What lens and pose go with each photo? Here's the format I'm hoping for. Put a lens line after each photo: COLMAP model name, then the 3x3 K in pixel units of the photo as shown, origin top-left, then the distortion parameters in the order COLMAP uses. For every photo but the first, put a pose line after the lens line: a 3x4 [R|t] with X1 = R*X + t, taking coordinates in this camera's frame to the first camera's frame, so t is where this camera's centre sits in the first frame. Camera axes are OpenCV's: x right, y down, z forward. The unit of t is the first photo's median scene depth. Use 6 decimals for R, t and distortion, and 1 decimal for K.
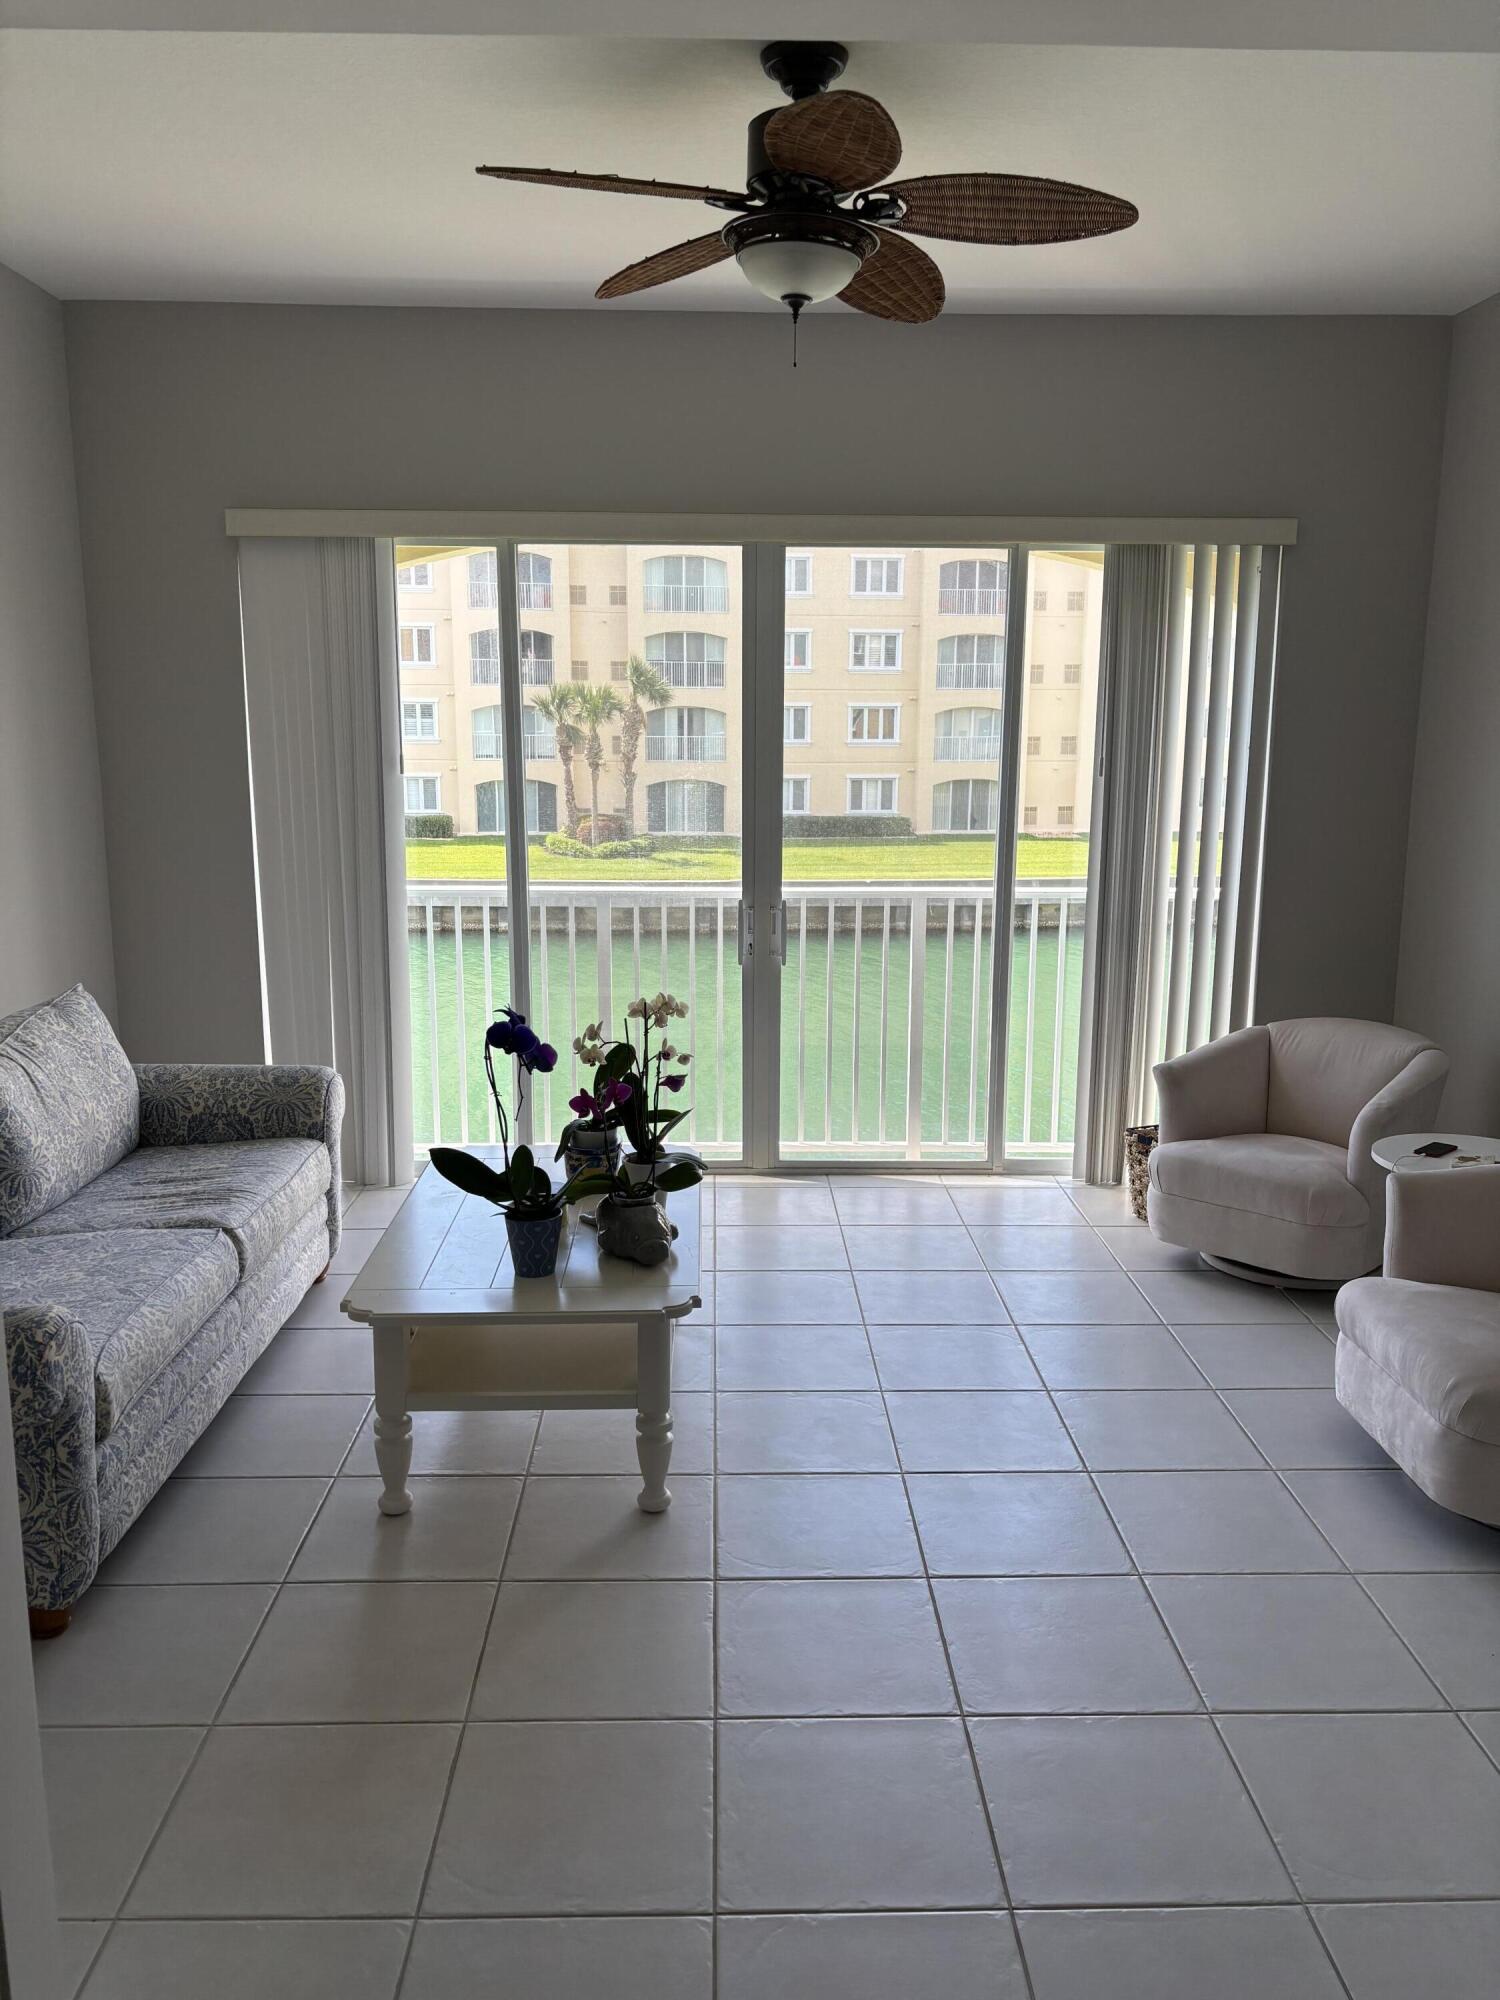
lens RADIAL K [[1516.8, 0, 754.8], [0, 1516.8, 1004.3], [0, 0, 1]] dist [0.043879, -0.044397]
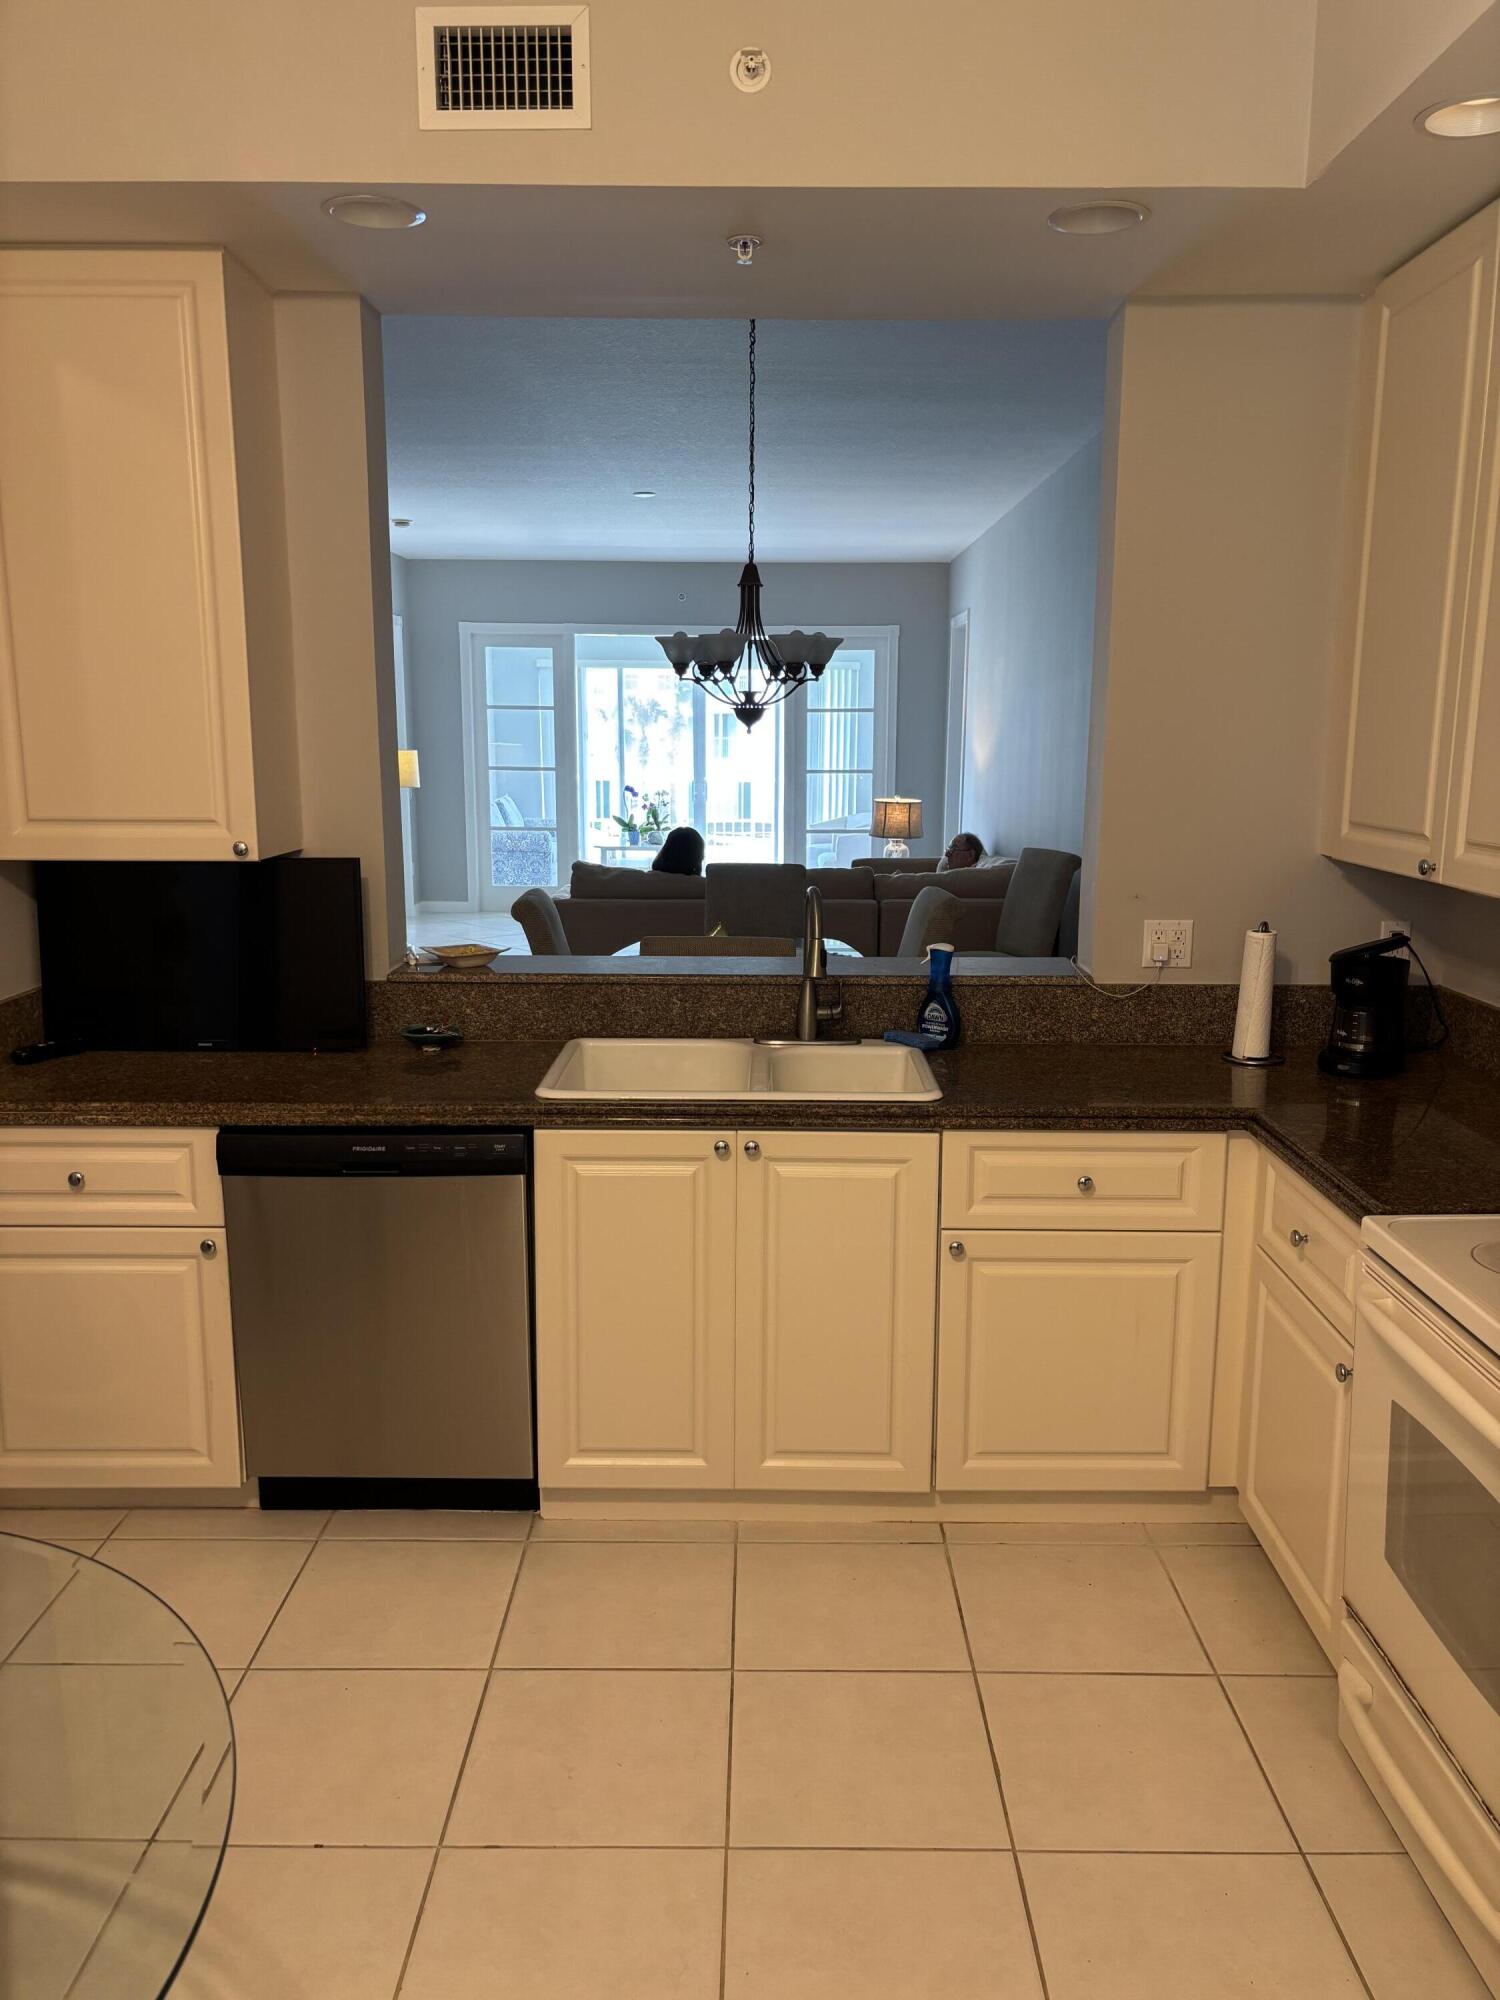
lens RADIAL K [[1516.8, 0, 764.0], [0, 1516.8, 1001.2], [0, 0, 1]] dist [0.043879, -0.044397]
pose [[0.999558, 0.005881, -0.029144, 0.237774], [-0.006045, 0.999966, -0.005559, 0.424621], [0.029110, 0.005733, 0.999560, -2.233610]]
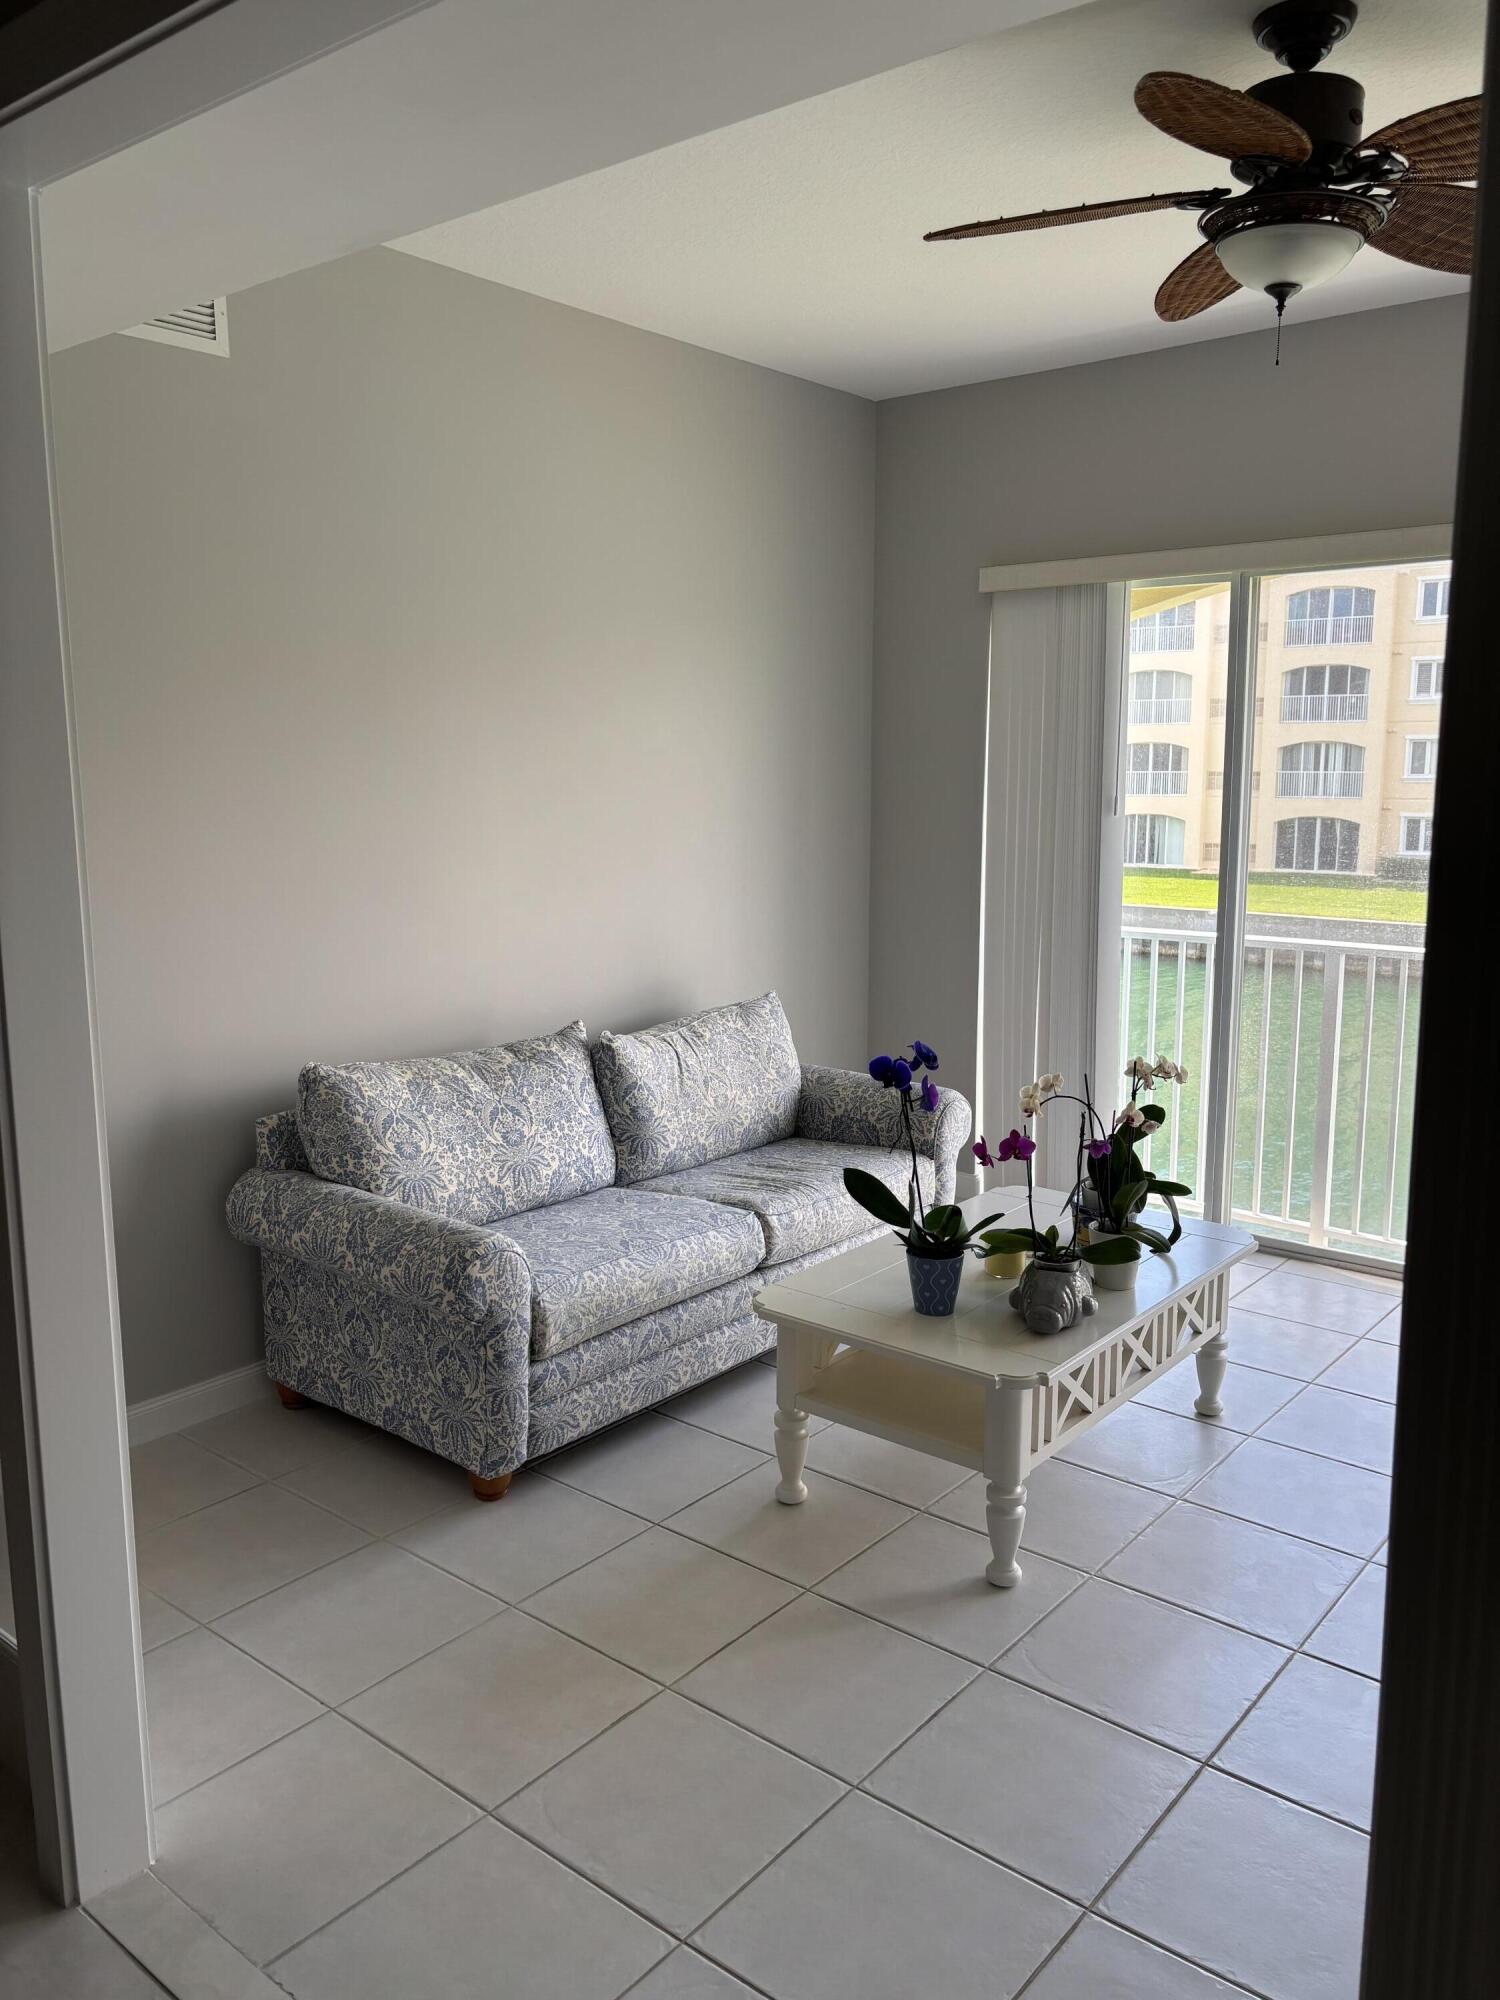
lens RADIAL K [[1516.8, 0, 778.3], [0, 1516.8, 1003.3], [0, 0, 1]] dist [0.043879, -0.044397]
pose [[0.762241, 0.098812, -0.639707, 0.252333], [-0.115668, 0.993166, 0.015584, -0.018103], [0.636875, 0.062115, 0.768461, 0.094815]]
